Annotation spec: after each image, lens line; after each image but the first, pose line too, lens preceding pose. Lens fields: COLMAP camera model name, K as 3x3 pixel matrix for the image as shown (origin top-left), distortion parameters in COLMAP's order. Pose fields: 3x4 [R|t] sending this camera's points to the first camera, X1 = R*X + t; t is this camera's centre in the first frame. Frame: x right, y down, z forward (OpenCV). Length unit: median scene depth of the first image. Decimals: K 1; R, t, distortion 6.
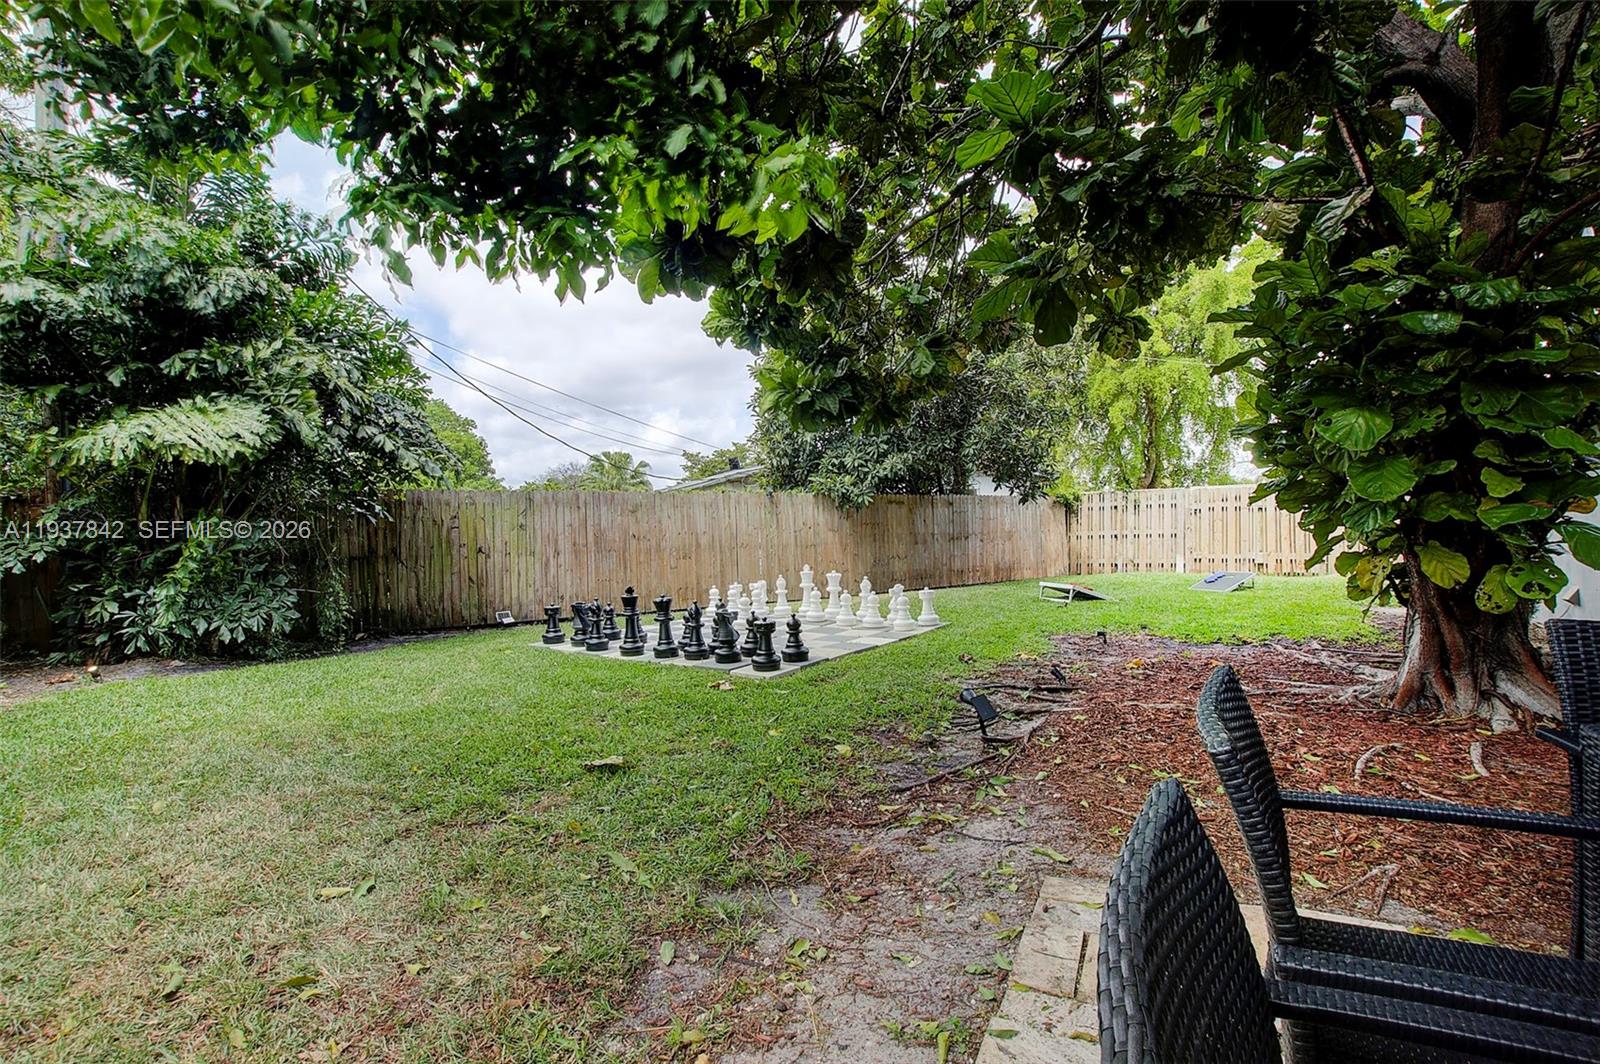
lens RADIAL K [[689.4, 0, 798.5], [0, 689.4, 532.4], [0, 0, 1]] dist [-0.004995, -0.000397]
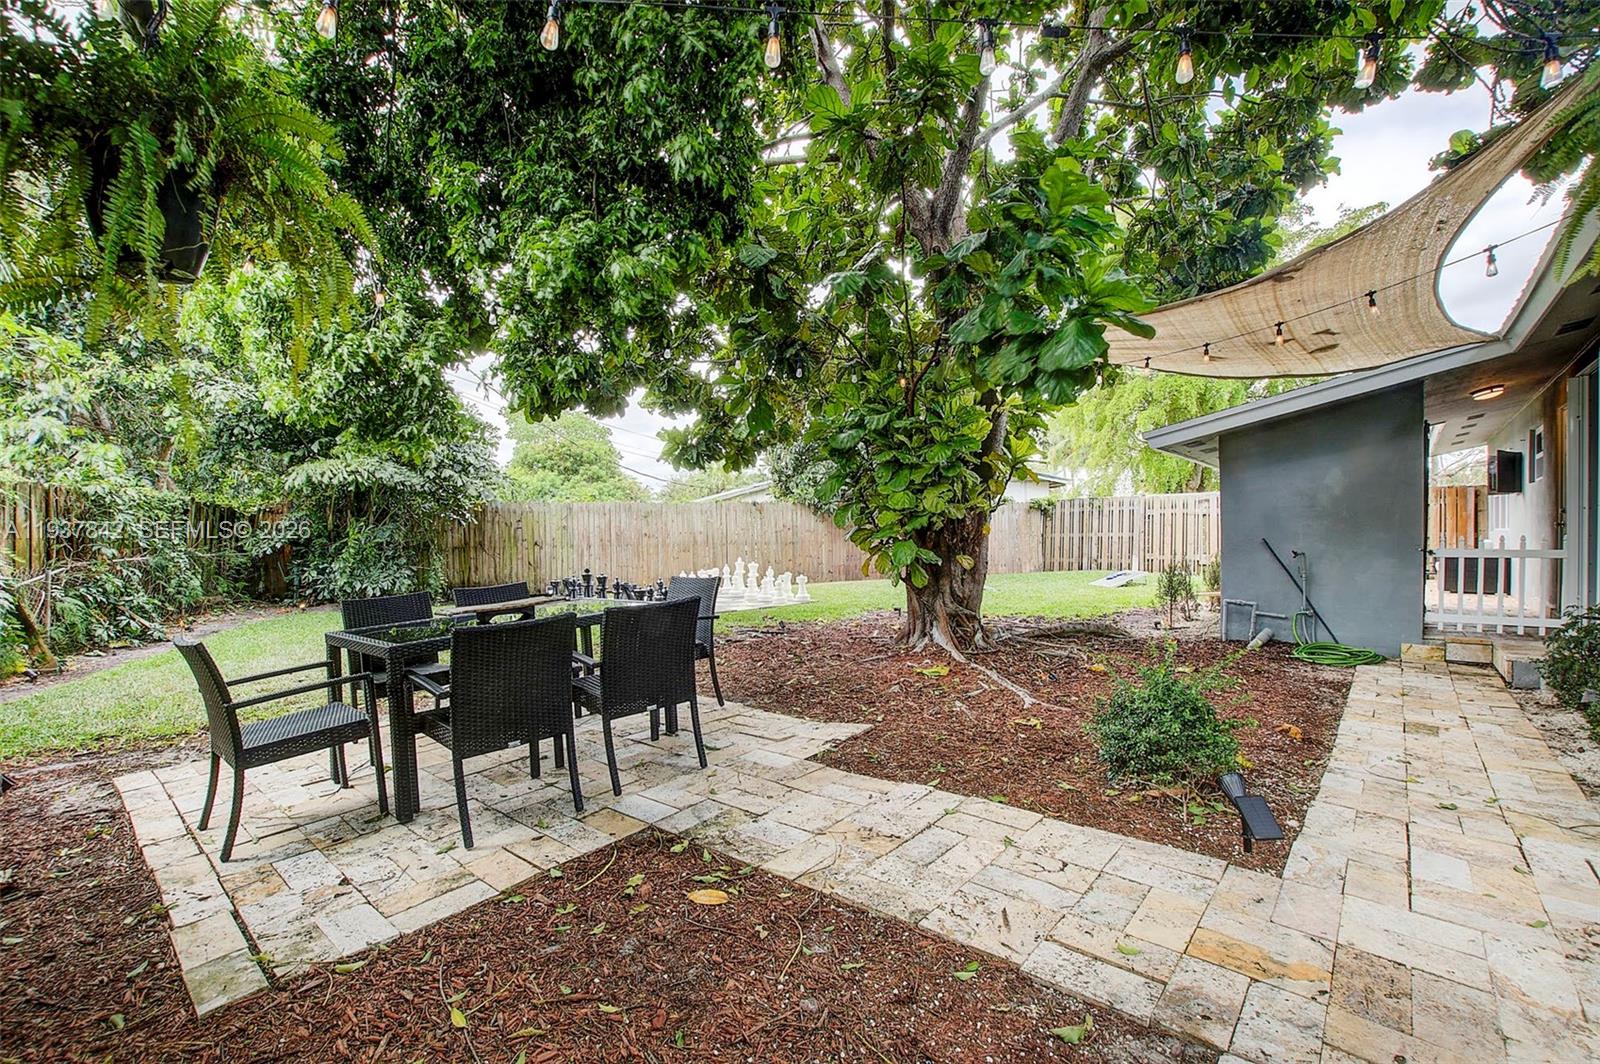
lens RADIAL K [[689.4, 0, 799.8], [0, 689.4, 529.1], [0, 0, 1]] dist [-0.004995, -0.000397]
pose [[0.980586, 0.011283, -0.195765, 0.555046], [-0.010348, 0.999930, 0.005801, -0.027944], [0.195817, -0.003662, 0.980634, -0.476862]]
